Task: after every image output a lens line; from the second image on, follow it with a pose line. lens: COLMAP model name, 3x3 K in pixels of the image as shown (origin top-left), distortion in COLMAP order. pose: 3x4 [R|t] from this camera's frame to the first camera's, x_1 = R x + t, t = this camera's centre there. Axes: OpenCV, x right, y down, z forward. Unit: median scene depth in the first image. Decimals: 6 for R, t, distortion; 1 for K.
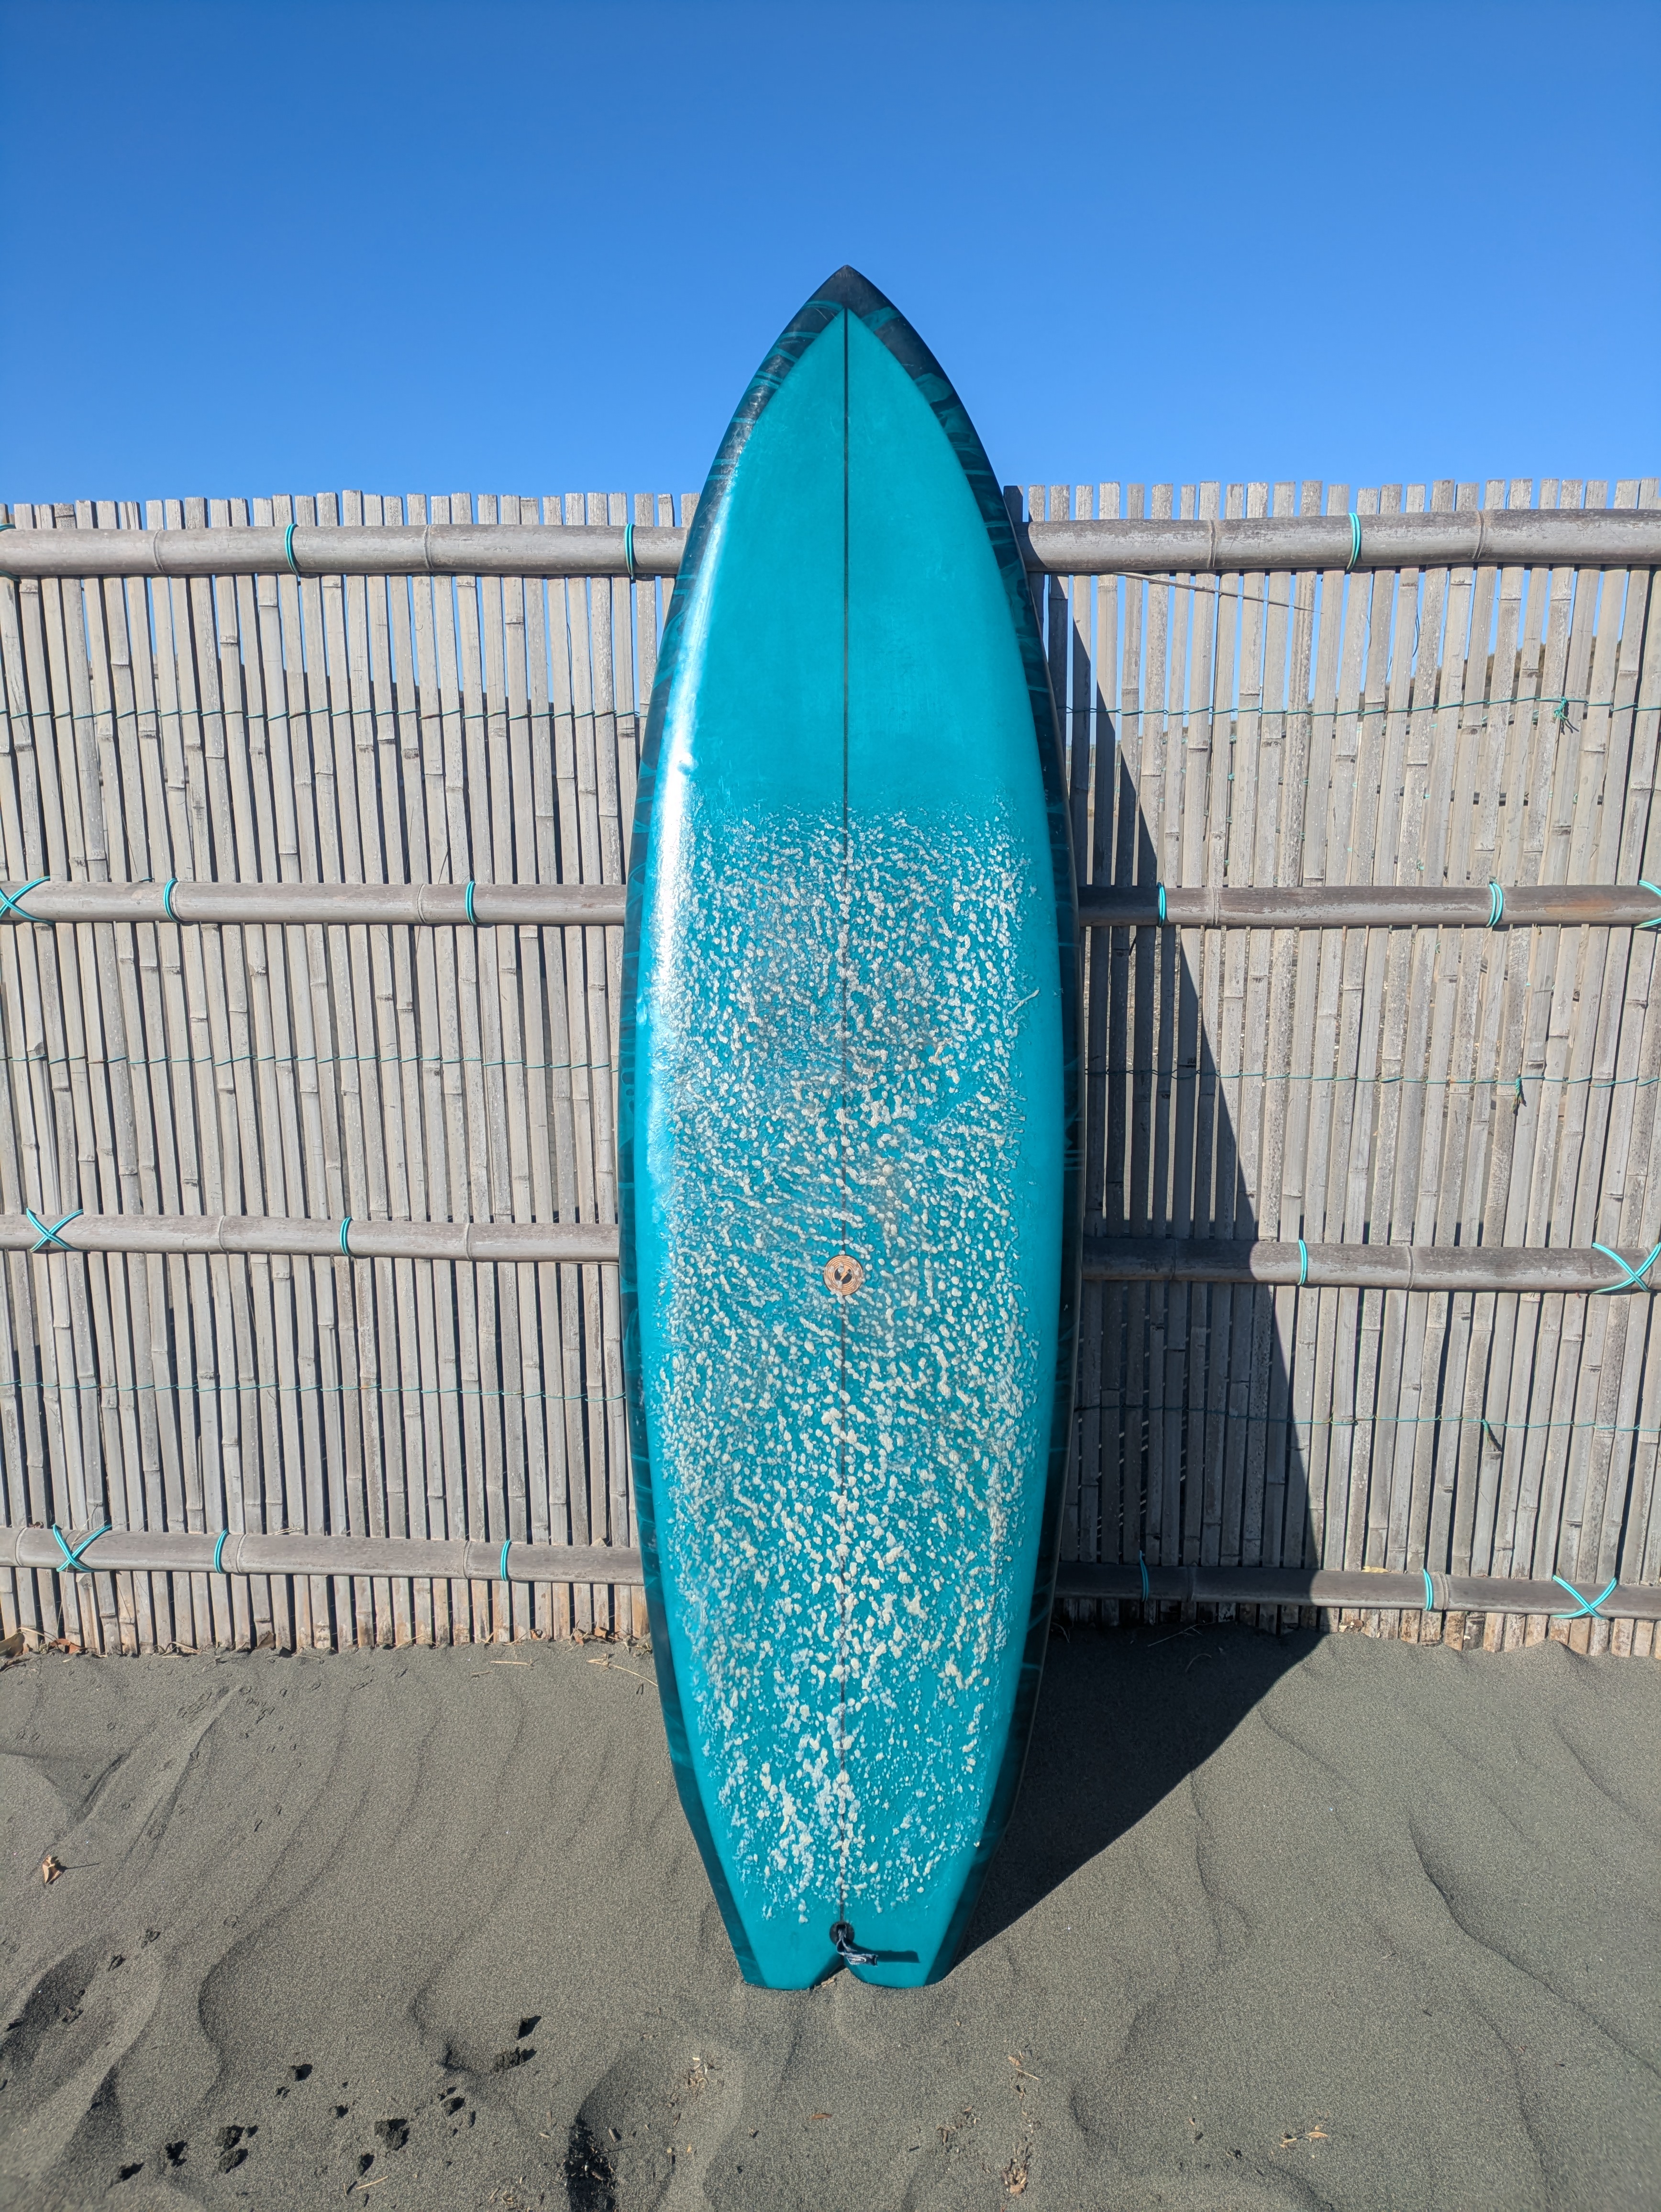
lens RADIAL K [[1651.4, 0, 829.9], [0, 1651.4, 1087.5], [0, 0, 1]] dist [0.039818, -0.013574]
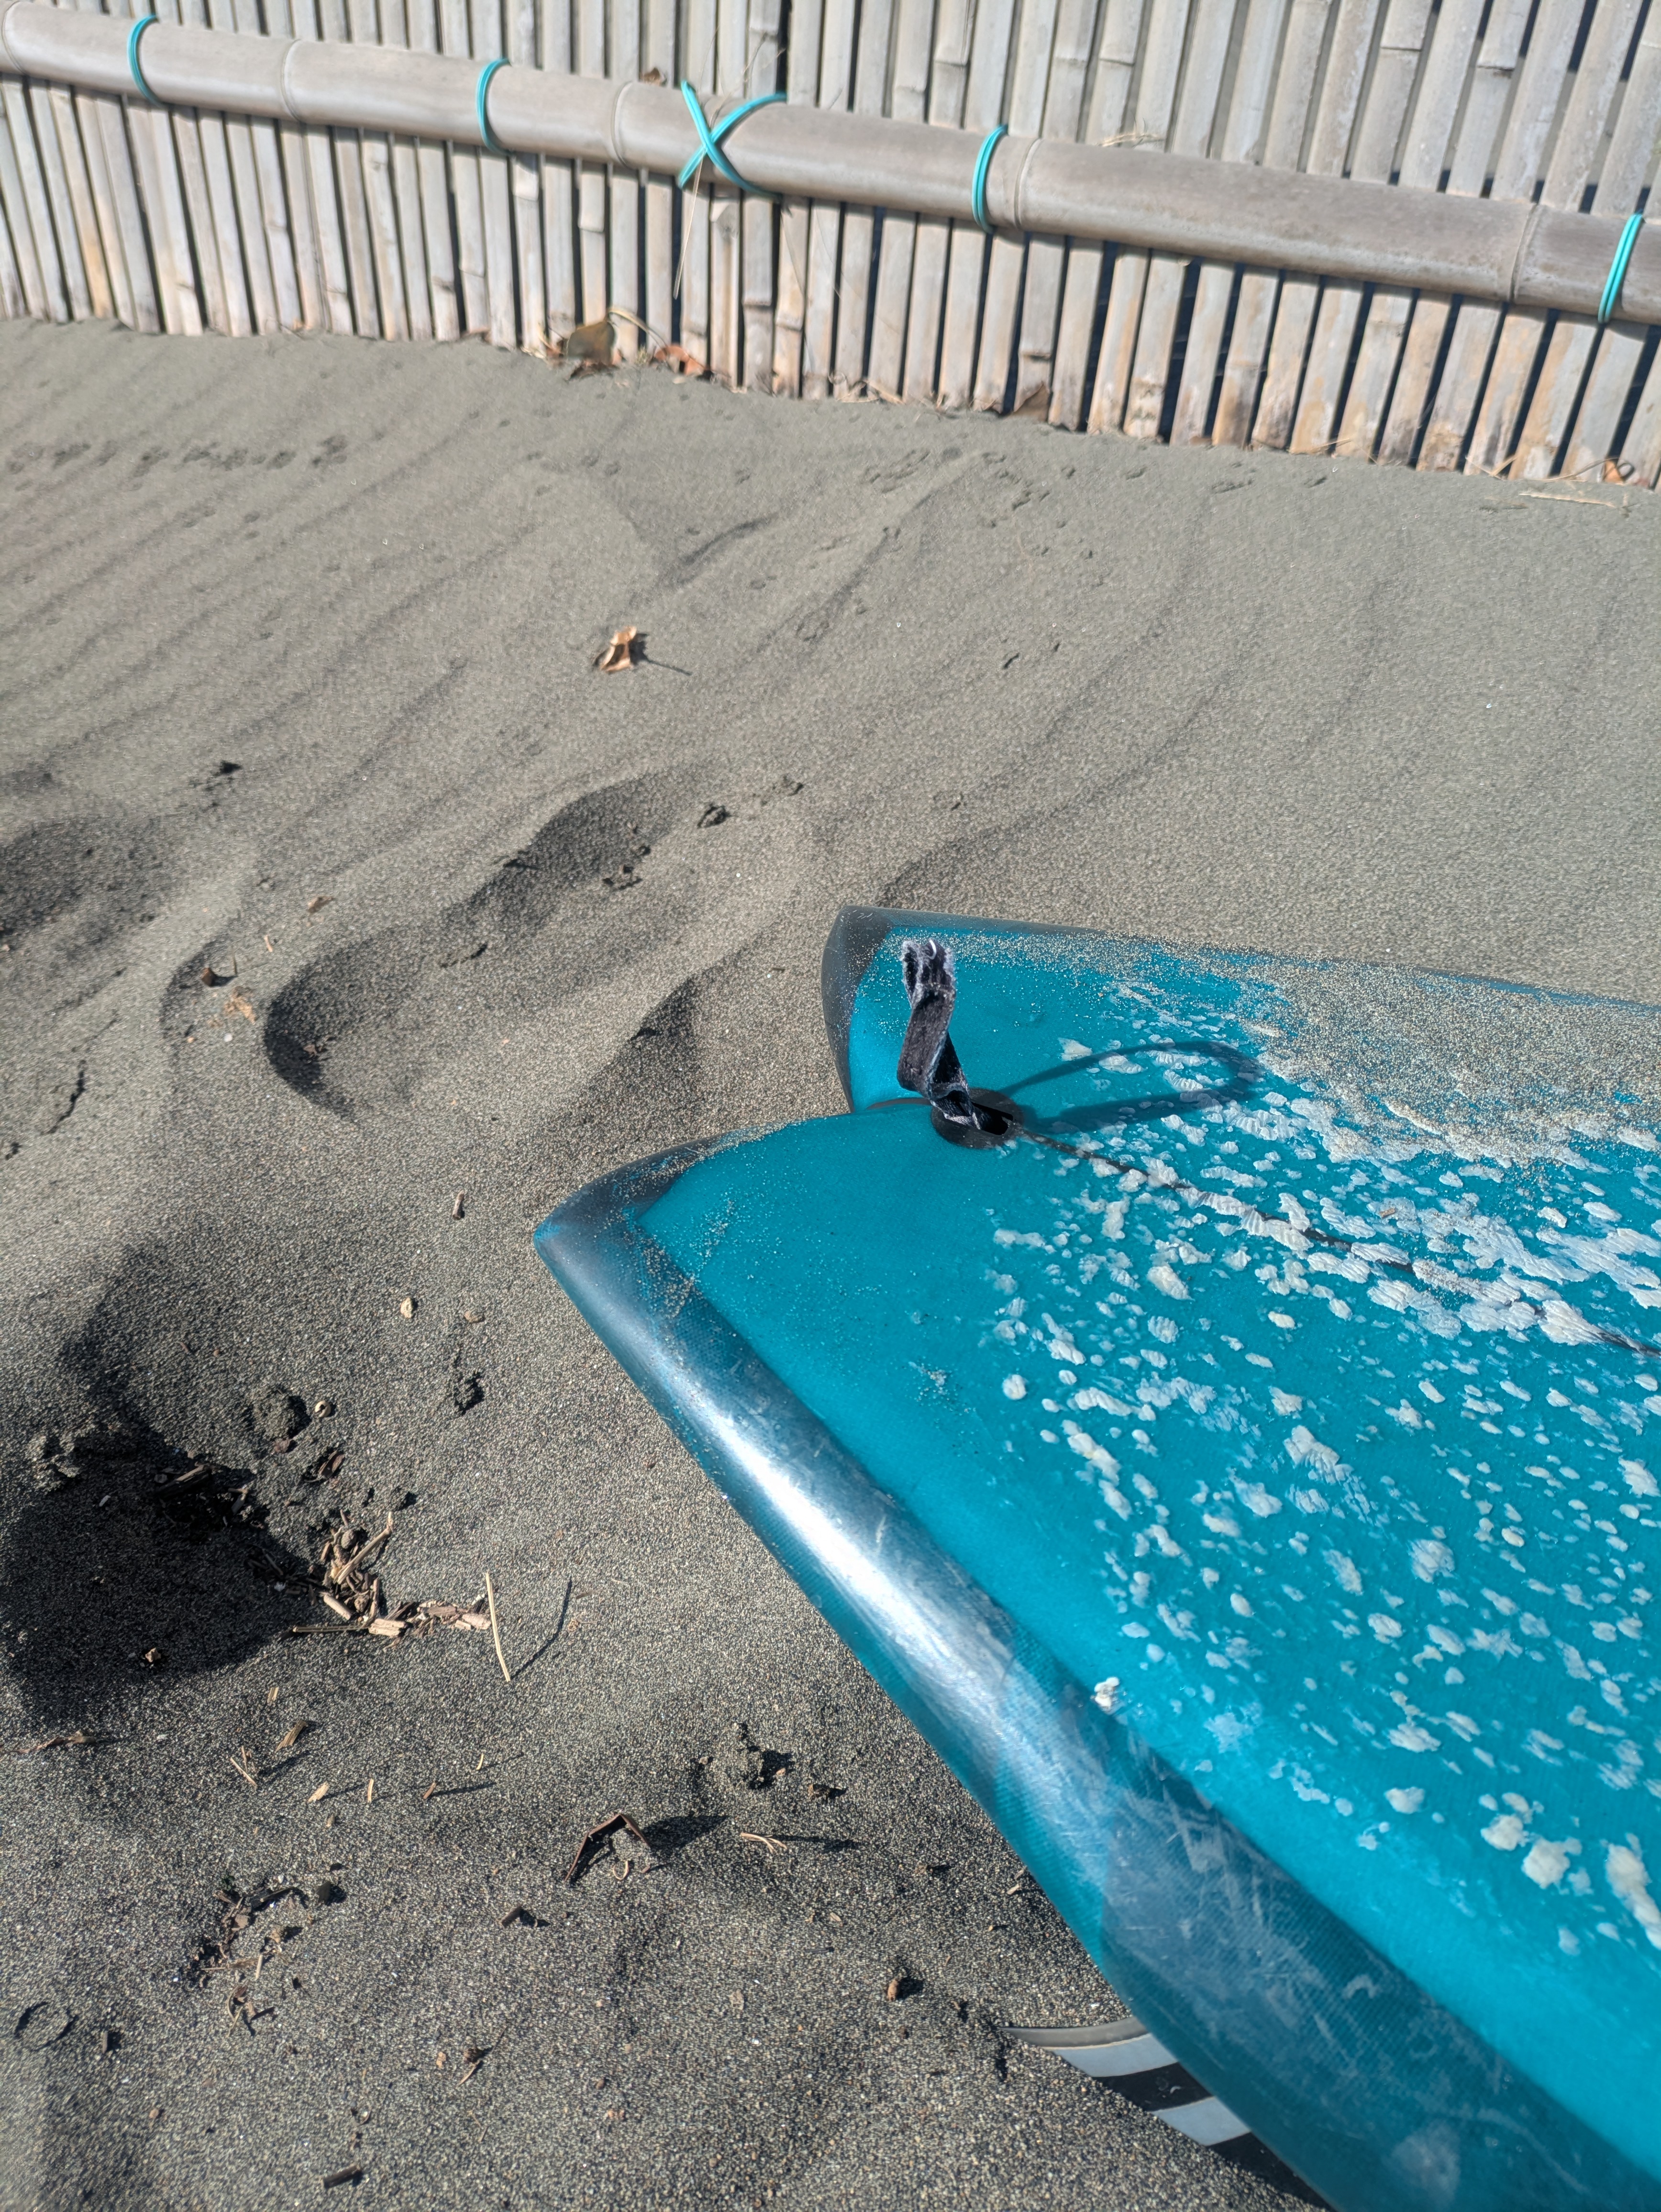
lens RADIAL K [[1651.4, 0, 820.0], [0, 1651.4, 1066.7], [0, 0, 1]] dist [0.039818, -0.013574]
pose [[0.918852, 0.275399, -0.282608, -0.227165], [-0.143372, 0.900235, 0.411123, 0.358100], [0.367636, -0.337243, 0.866666, 0.535486]]
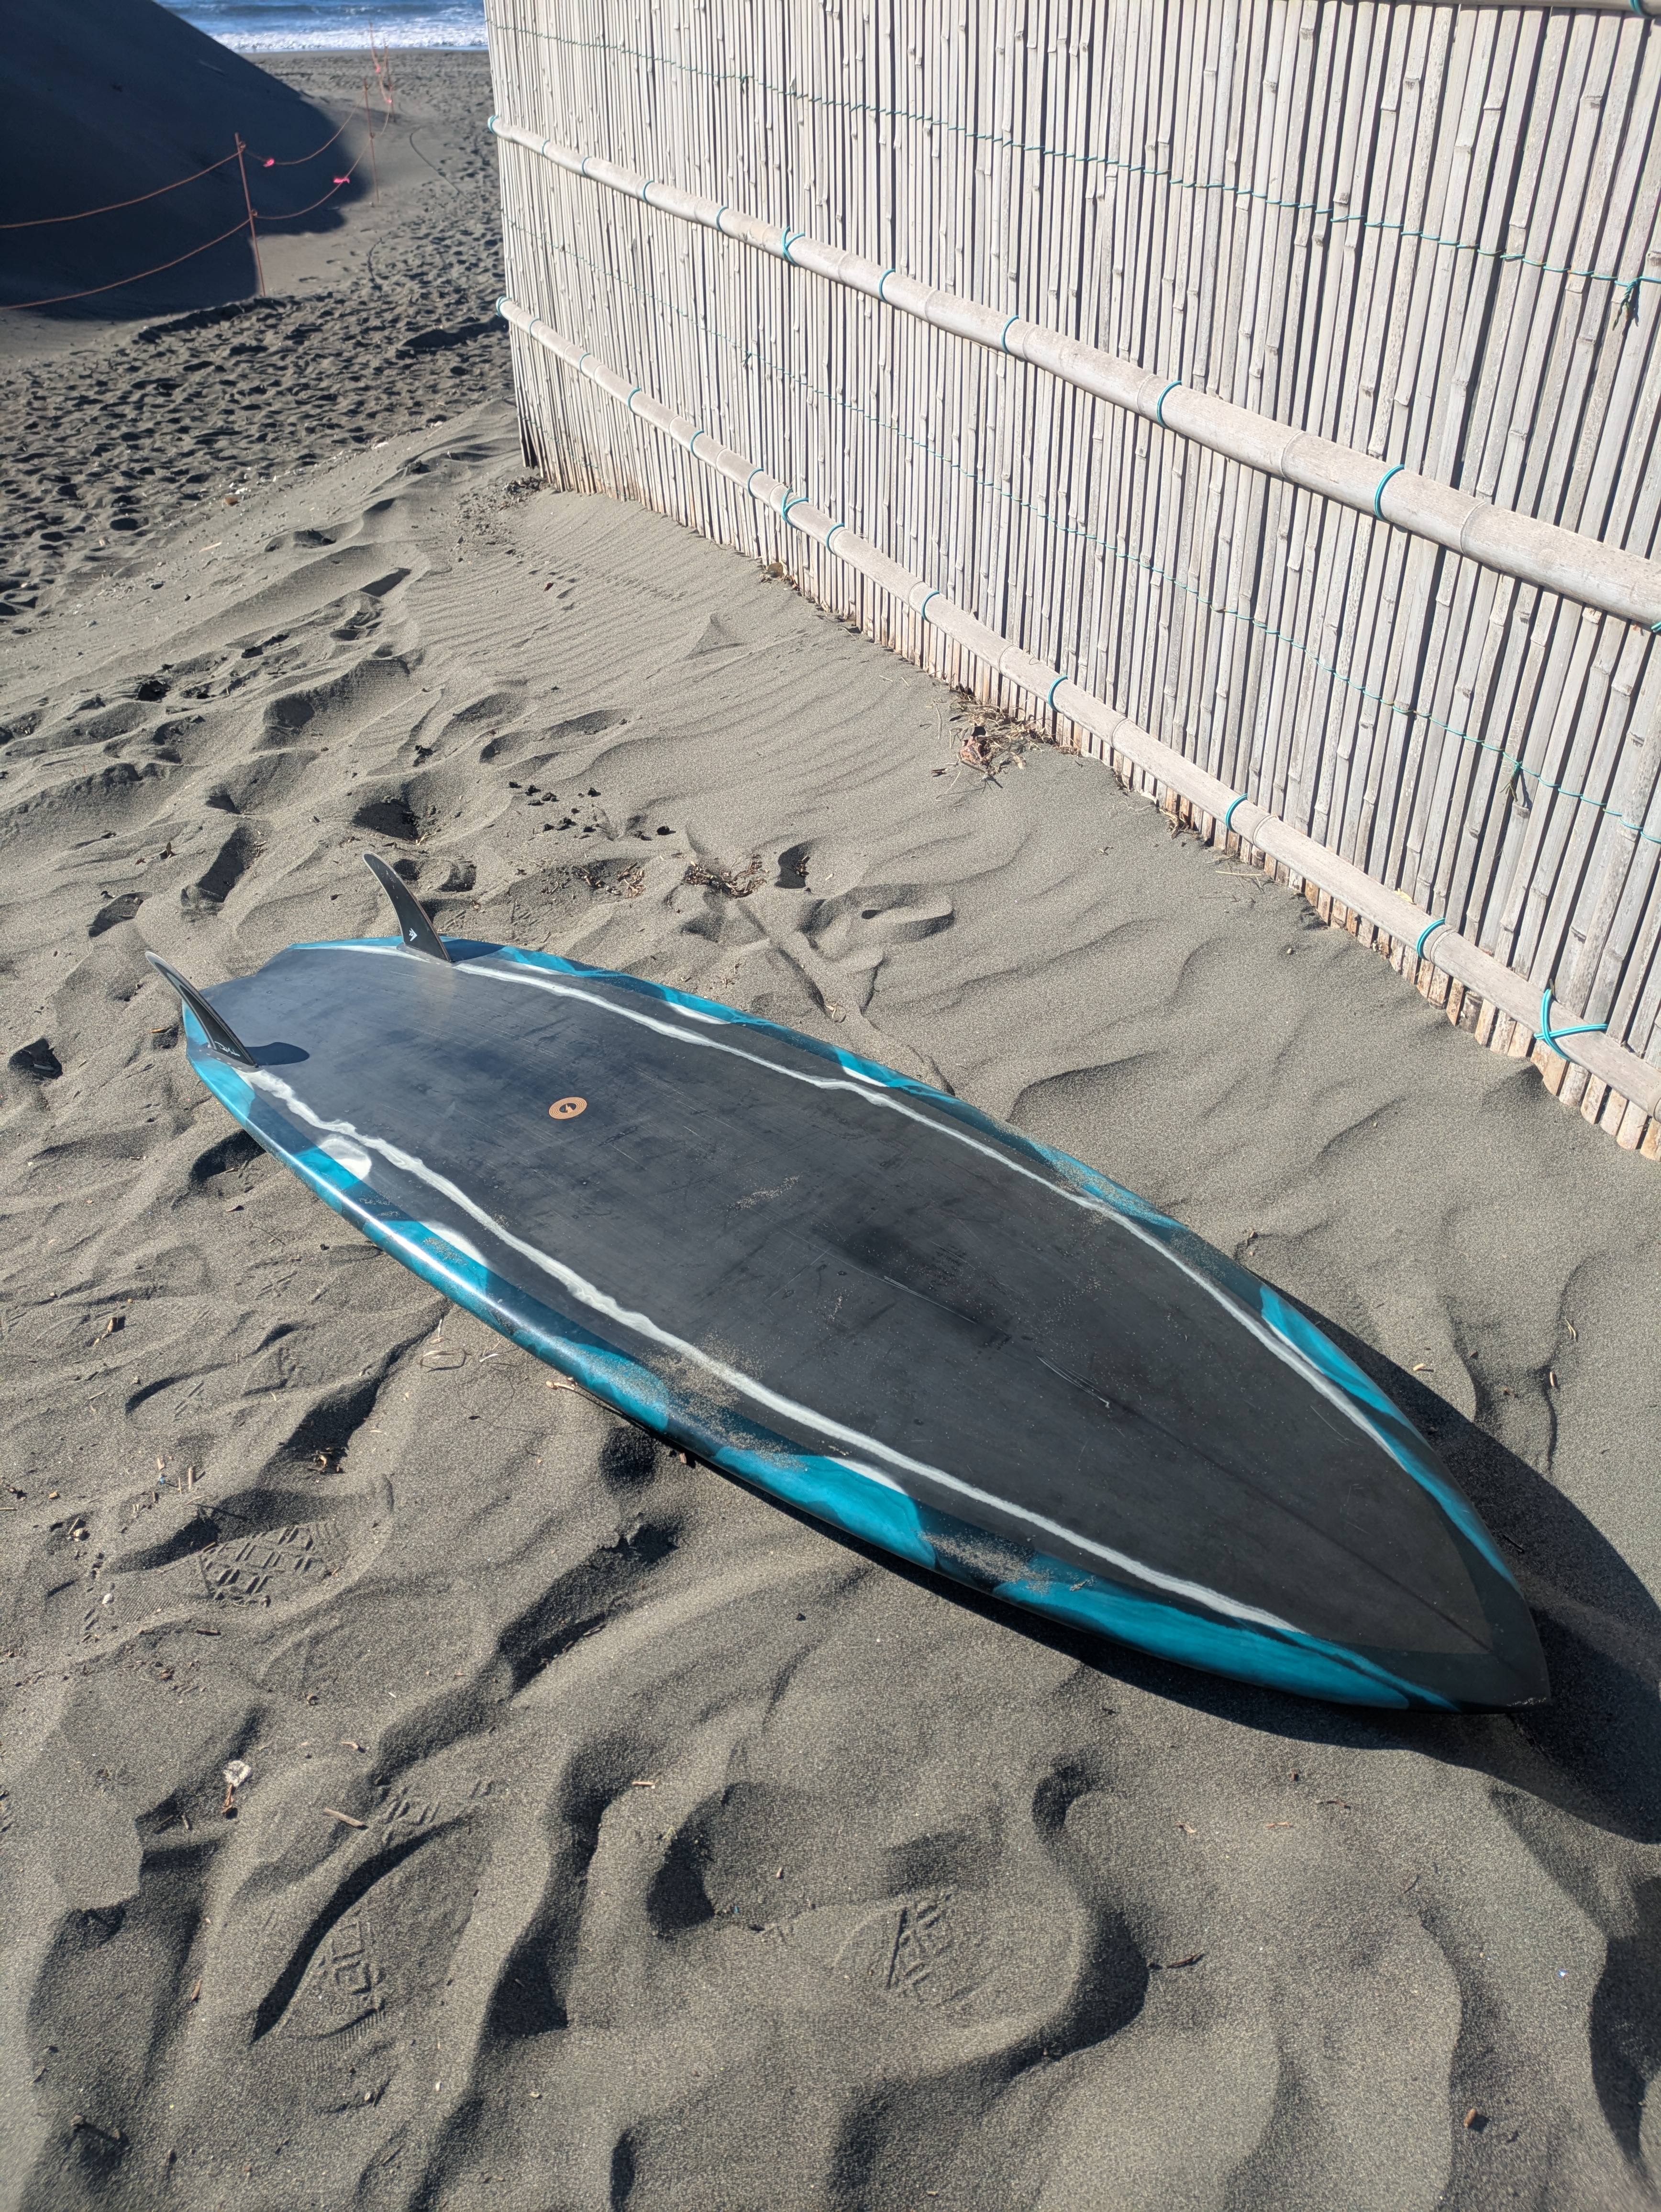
lens RADIAL K [[1651.4, 0, 825.4], [0, 1651.4, 1112.0], [0, 0, 1]] dist [0.039818, -0.013574]
pose [[0.469958, 0.520083, -0.713199, 0.938618], [-0.173618, 0.846665, 0.503006, -0.003986], [0.865446, -0.112568, 0.488193, 0.309860]]
